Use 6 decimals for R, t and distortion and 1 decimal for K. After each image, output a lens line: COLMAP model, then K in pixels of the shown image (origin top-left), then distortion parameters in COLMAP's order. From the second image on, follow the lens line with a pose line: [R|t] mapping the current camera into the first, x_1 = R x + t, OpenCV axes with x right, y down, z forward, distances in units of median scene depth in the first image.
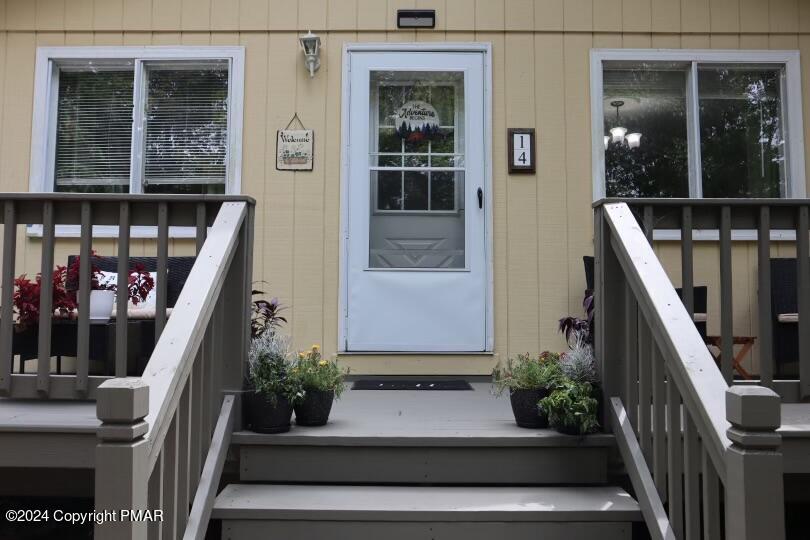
lens RADIAL K [[763.1, 0, 406.1], [0, 763.1, 260.8], [0, 0, 1]] dist [-0.032397, 0.002099]
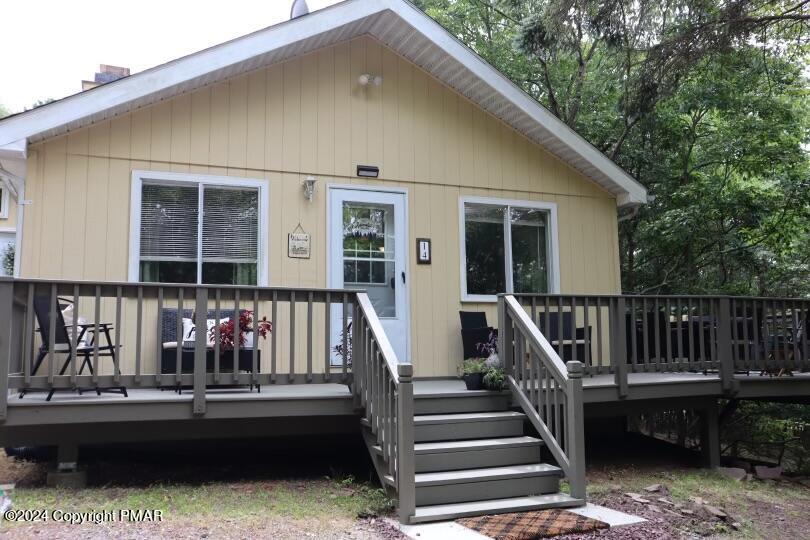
lens RADIAL K [[769.4, 0, 405.0], [0, 769.4, 270.0], [0, 0, 1]] dist [-0.015991, 0.001840]
pose [[0.923352, 0.027129, 0.382994, -0.573827], [-0.016880, 0.999404, -0.030098, -0.045069], [-0.383583, 0.021326, 0.923260, -0.638683]]
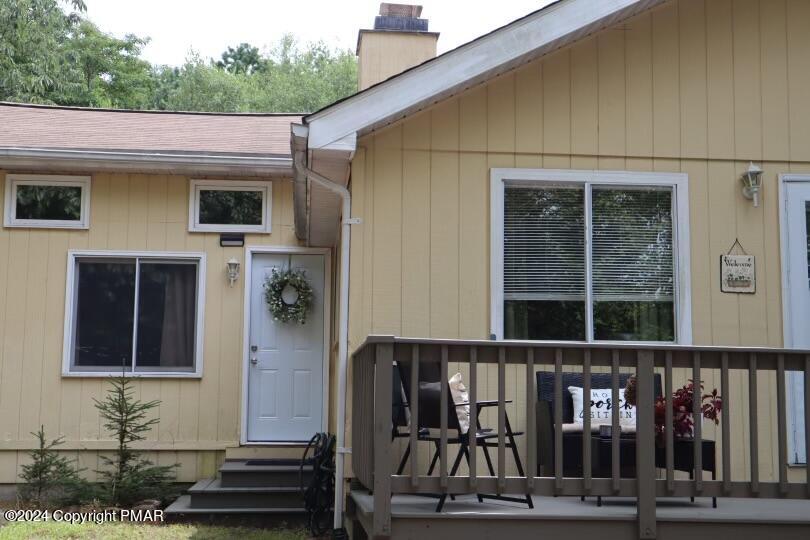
lens RADIAL K [[1212.0, 0, 405.0], [0, 1212.0, 270.0], [0, 0, 1]] dist [0.021044, -0.014194]
pose [[0.995992, 0.018853, 0.087437, -0.757386], [-0.015382, 0.999073, -0.040196, -0.074864], [-0.088114, 0.038690, 0.995359, -0.650102]]
